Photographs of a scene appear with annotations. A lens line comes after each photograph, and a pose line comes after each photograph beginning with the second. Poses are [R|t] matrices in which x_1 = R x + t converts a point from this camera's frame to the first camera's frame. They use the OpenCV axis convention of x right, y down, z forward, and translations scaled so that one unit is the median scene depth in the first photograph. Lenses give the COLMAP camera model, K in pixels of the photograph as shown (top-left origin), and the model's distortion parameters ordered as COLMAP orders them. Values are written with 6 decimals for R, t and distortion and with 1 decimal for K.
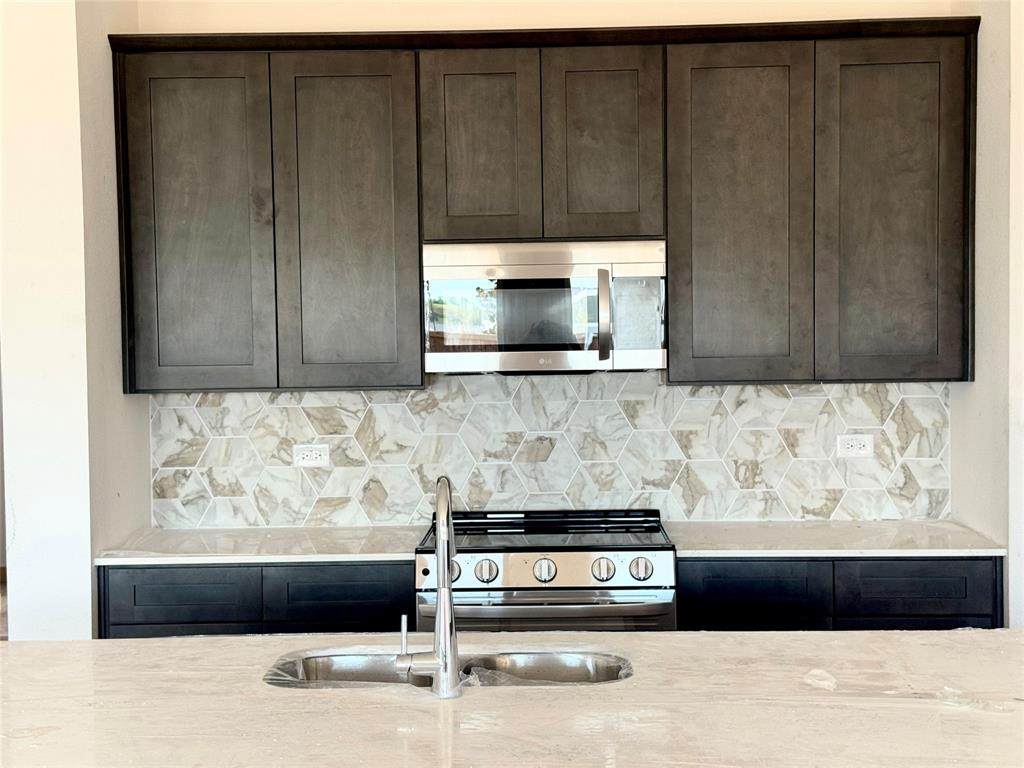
lens RADIAL K [[1511.1, 0, 512.6], [0, 1511.1, 383.7], [0, 0, 1]] dist [0.116248, 0.000000]
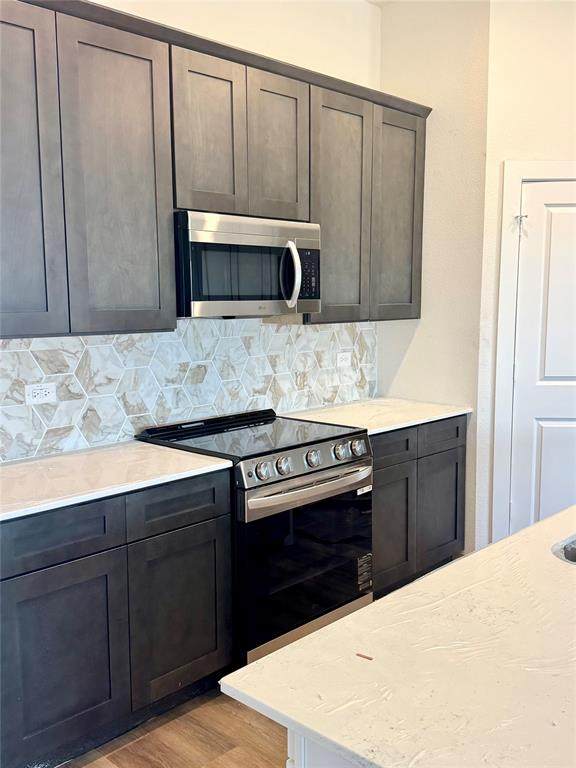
lens RADIAL K [[747.4, 0, 290.9], [0, 747.4, 385.2], [0, 0, 1]] dist [0.120491, 0.000000]
pose [[0.657827, -0.079257, 0.748987, -0.435206], [0.023999, 0.996149, 0.084333, -0.001891], [-0.752786, -0.037502, 0.657196, 0.489508]]
